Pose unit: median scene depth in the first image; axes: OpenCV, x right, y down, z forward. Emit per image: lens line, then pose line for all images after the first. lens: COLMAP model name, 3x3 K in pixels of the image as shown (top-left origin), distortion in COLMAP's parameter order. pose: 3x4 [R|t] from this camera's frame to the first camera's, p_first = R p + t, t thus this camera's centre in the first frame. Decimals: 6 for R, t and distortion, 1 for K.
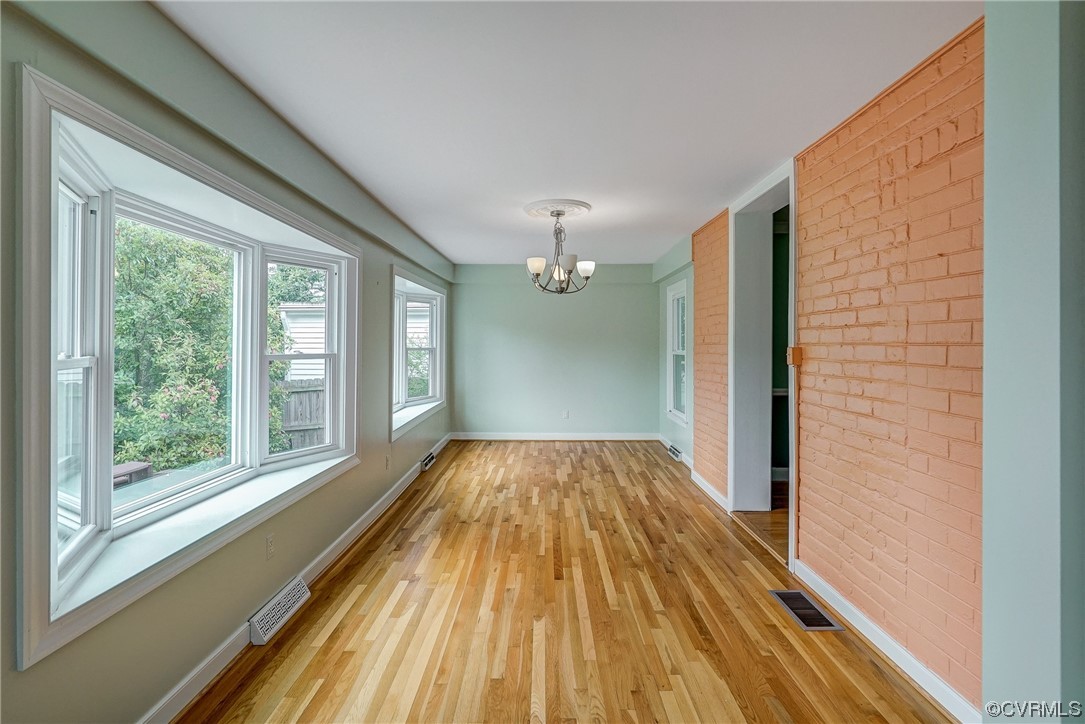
lens RADIAL K [[506.9, 0, 502.8], [0, 506.9, 349.5], [0, 0, 1]] dist [-0.005660, 0.002747]
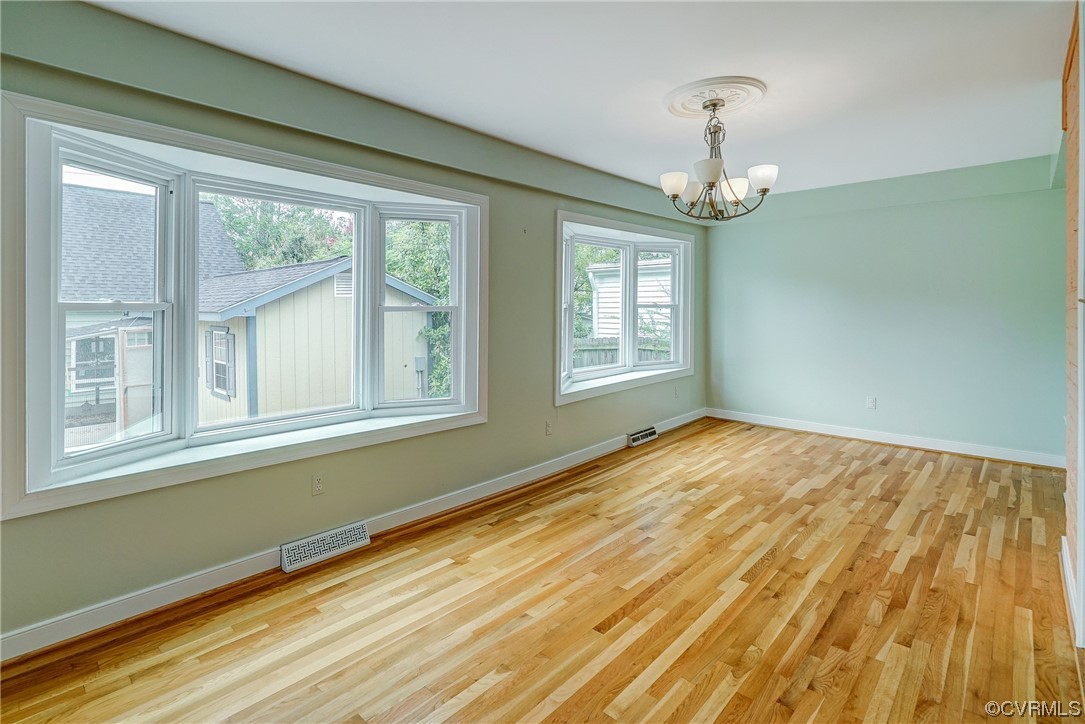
lens RADIAL K [[506.9, 0, 539.1], [0, 506.9, 309.5], [0, 0, 1]] dist [-0.005660, 0.002747]
pose [[0.752273, 0.000618, -0.658852, 0.432059], [-0.005163, 0.999974, -0.004957, 0.018054], [0.658832, 0.007130, 0.752257, 0.365984]]
